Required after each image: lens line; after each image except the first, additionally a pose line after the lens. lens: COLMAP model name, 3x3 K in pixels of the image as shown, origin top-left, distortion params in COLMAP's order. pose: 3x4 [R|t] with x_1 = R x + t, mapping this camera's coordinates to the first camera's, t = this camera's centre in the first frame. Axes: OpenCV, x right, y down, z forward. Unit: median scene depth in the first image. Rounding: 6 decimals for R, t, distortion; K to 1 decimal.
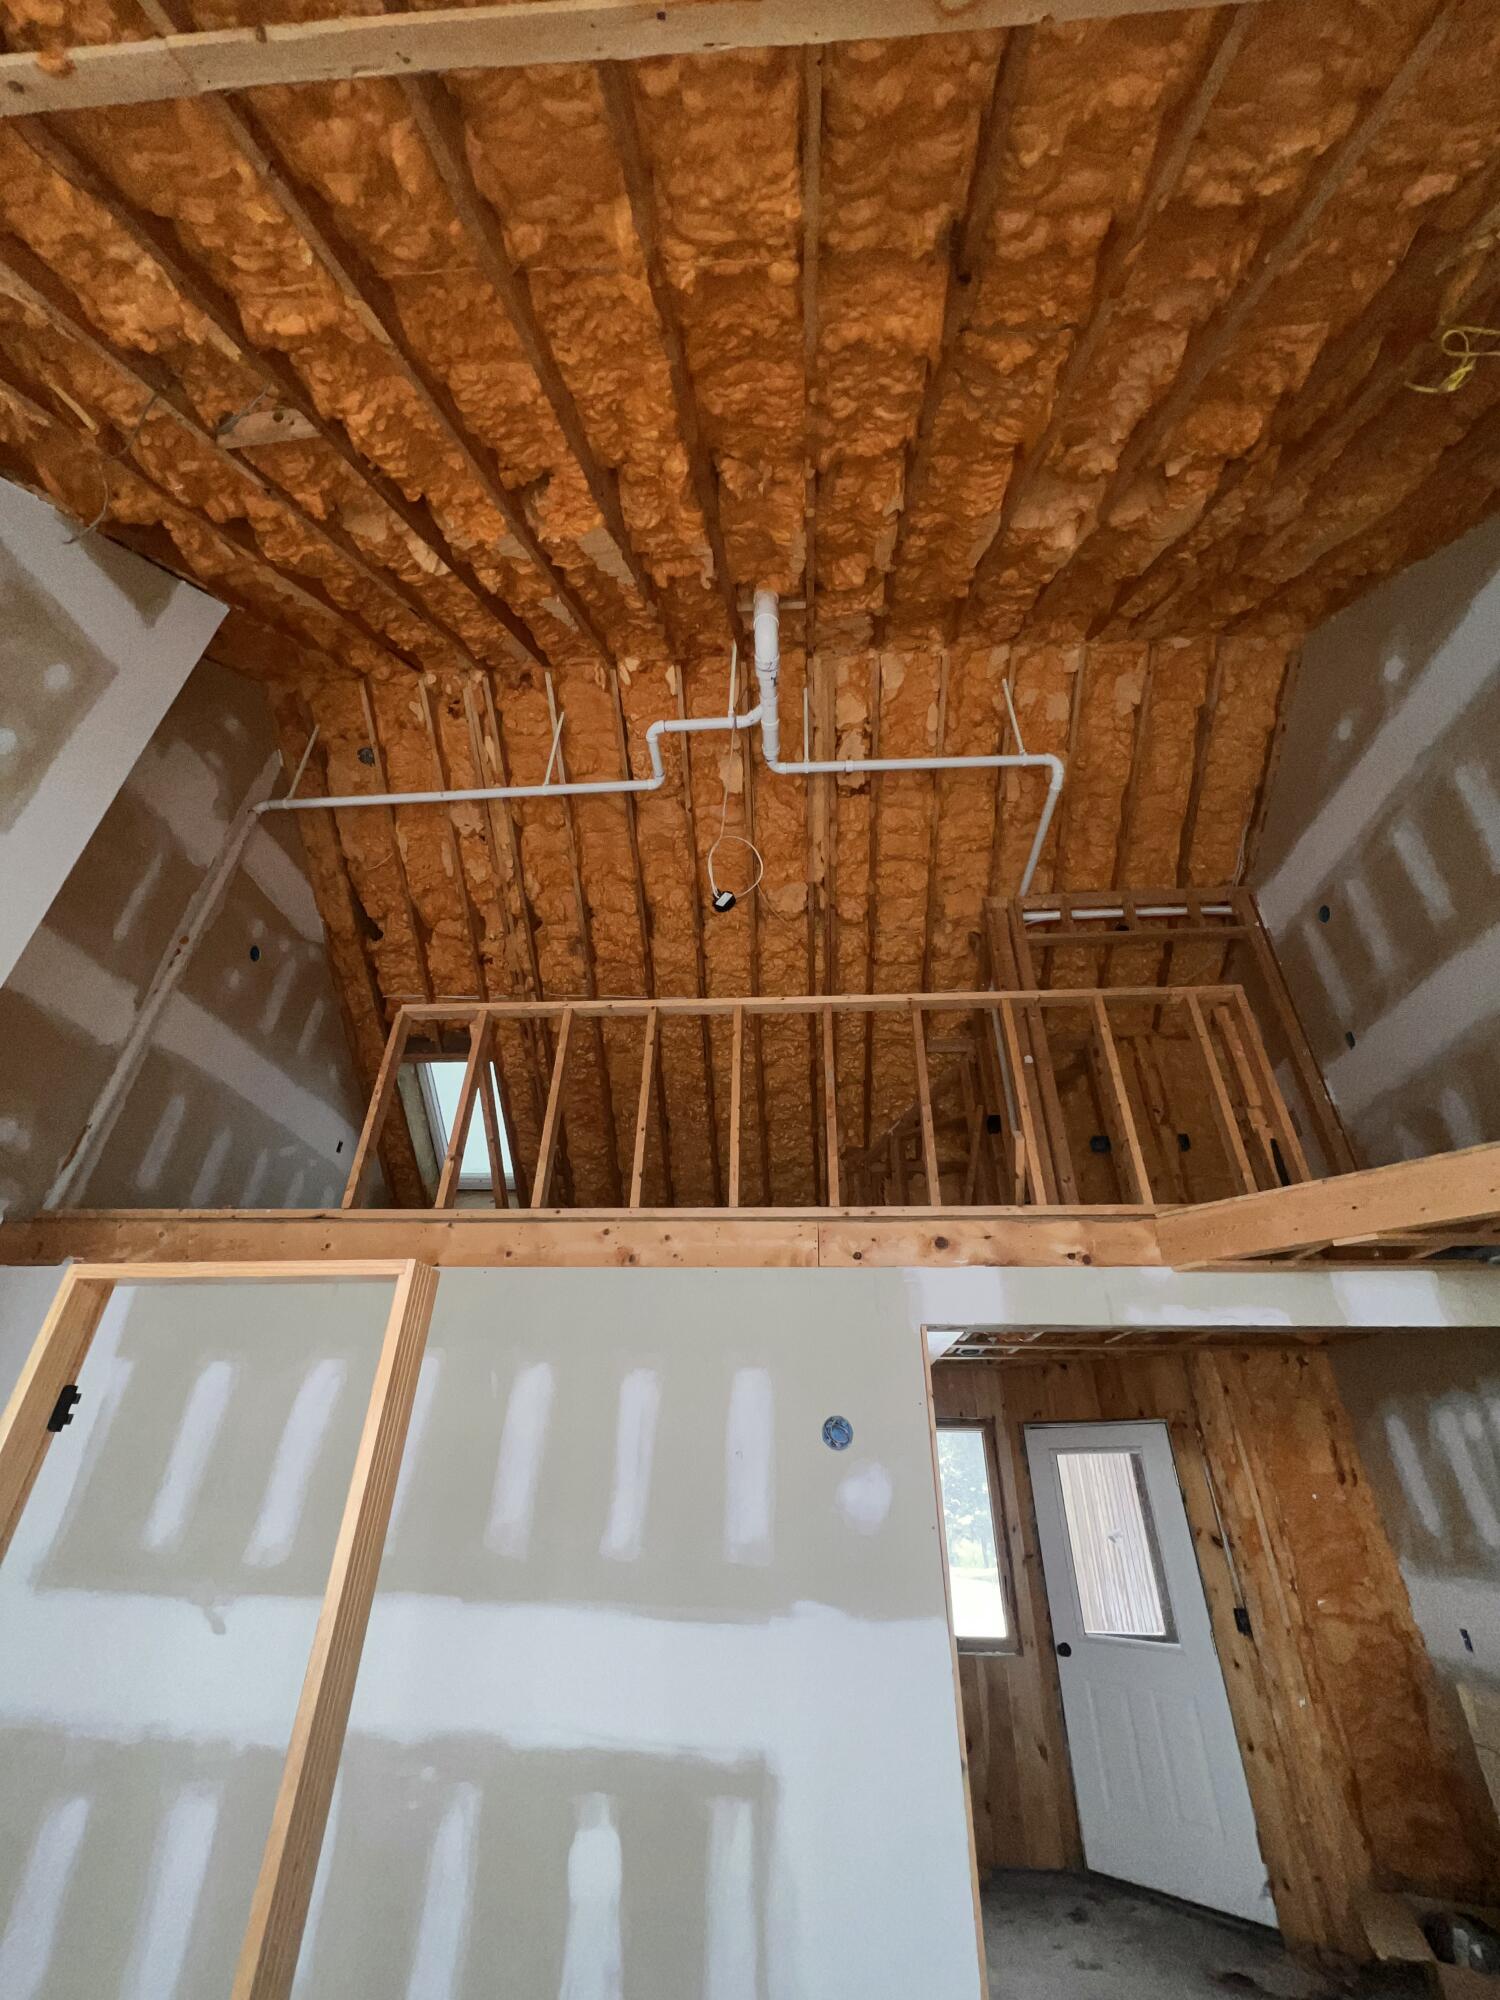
lens RADIAL K [[799.8, 0, 750.0], [0, 799.8, 1000.0], [0, 0, 1]] dist [0.000935, 0.000282]
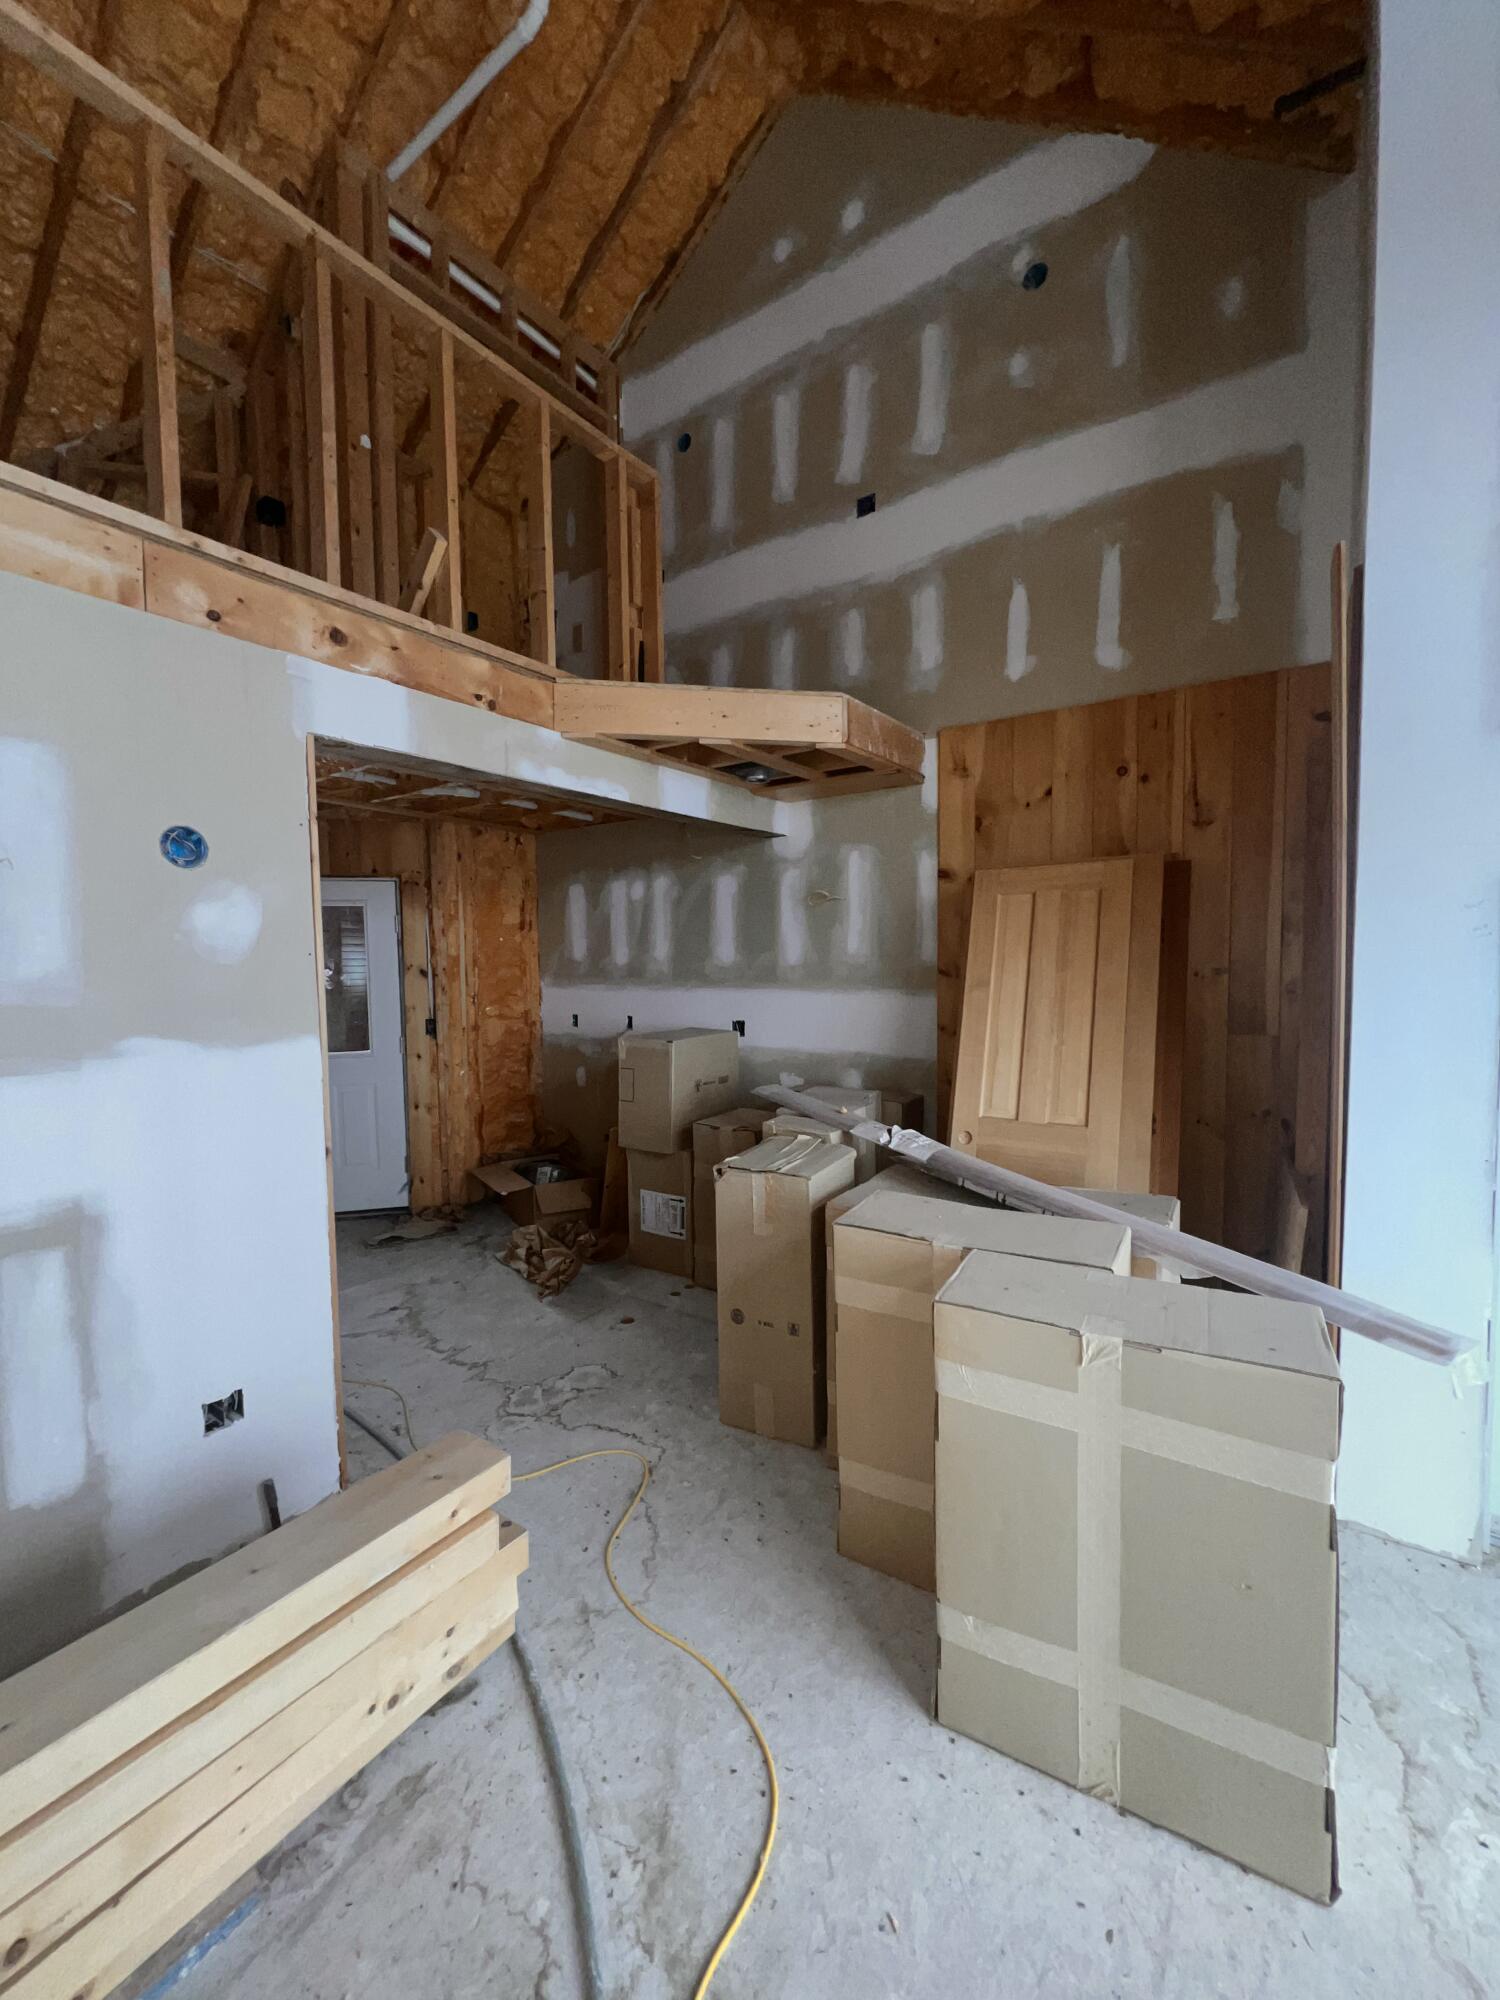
lens RADIAL K [[801.3, 0, 750.0], [0, 801.3, 1000.0], [0, 0, 1]] dist [0.001171, -0.000365]
pose [[0.508892, -0.068224, 0.858122, -0.143692], [-0.431606, 0.842282, 0.322920, 0.111106], [-0.744812, -0.534702, 0.399185, 0.140157]]
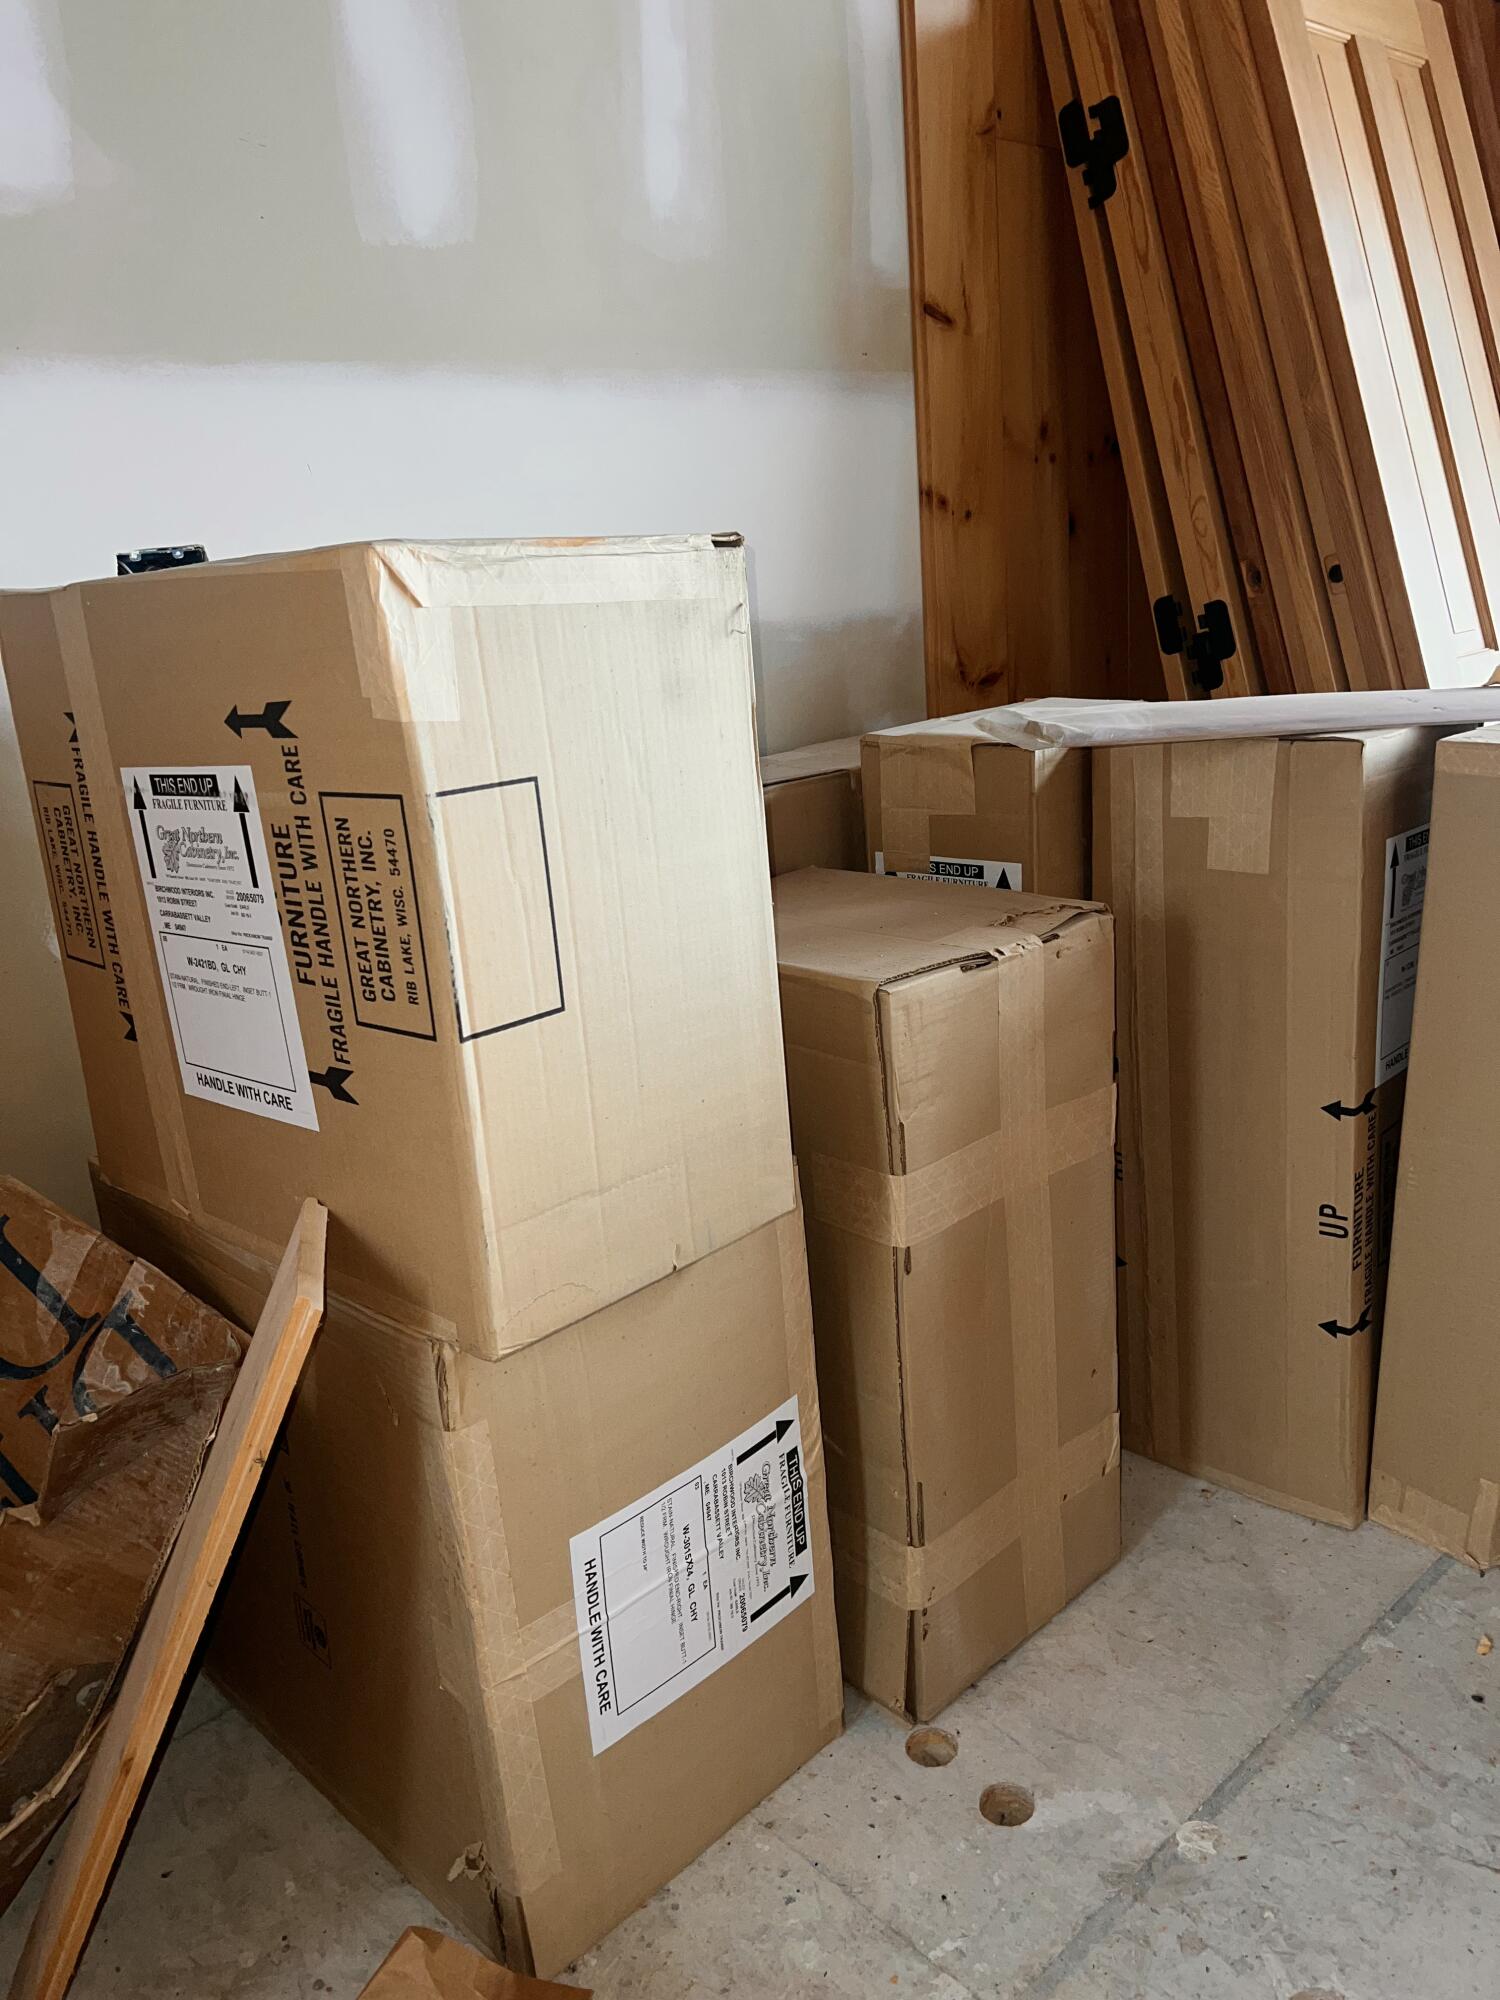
lens RADIAL K [[1532.2, 0, 750.0], [0, 1532.2, 1000.0], [0, 0, 1]] dist [0.005185, 0.003268]
pose [[-0.731678, -0.145582, 0.665923, 0.309774], [-0.300842, 0.945601, -0.123823, 0.521552], [-0.611672, -0.290936, -0.735672, 0.632124]]
